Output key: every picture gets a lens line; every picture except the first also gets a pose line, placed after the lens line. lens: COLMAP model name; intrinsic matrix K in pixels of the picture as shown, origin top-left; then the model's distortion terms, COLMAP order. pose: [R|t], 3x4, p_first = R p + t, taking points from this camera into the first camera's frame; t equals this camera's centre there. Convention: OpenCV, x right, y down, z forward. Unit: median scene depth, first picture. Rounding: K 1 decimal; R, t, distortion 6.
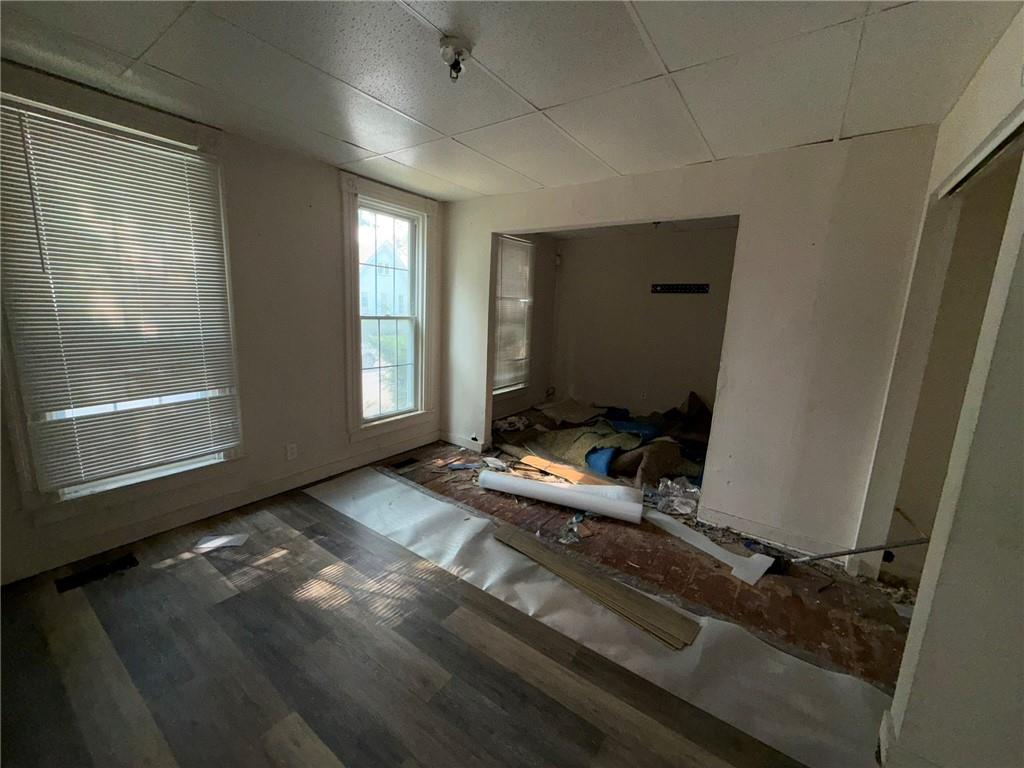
lens RADIAL K [[410.2, 0, 509.9], [0, 410.2, 383.8], [0, 0, 1]] dist [0.000635, -0.000004]
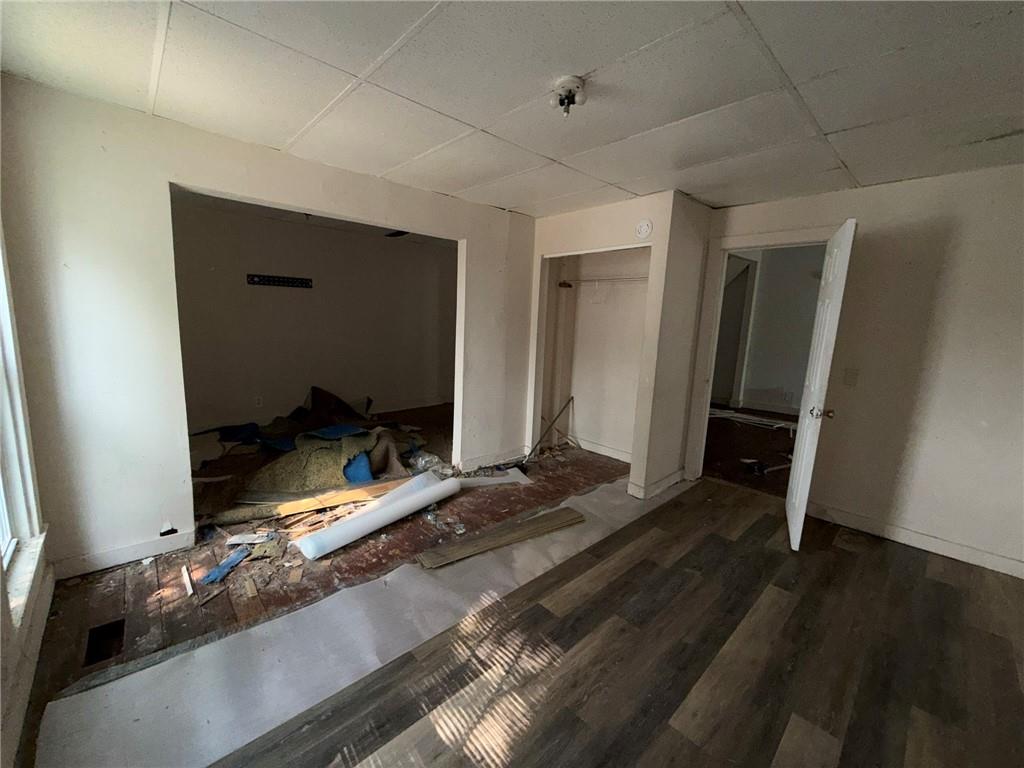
lens RADIAL K [[410.2, 0, 509.9], [0, 410.2, 383.8], [0, 0, 1]] dist [0.000635, -0.000004]
pose [[0.206095, -0.189360, 0.960035, -0.622937], [0.147794, 0.975866, 0.160754, -0.115247], [-0.967306, 0.108757, 0.229108, 0.455780]]
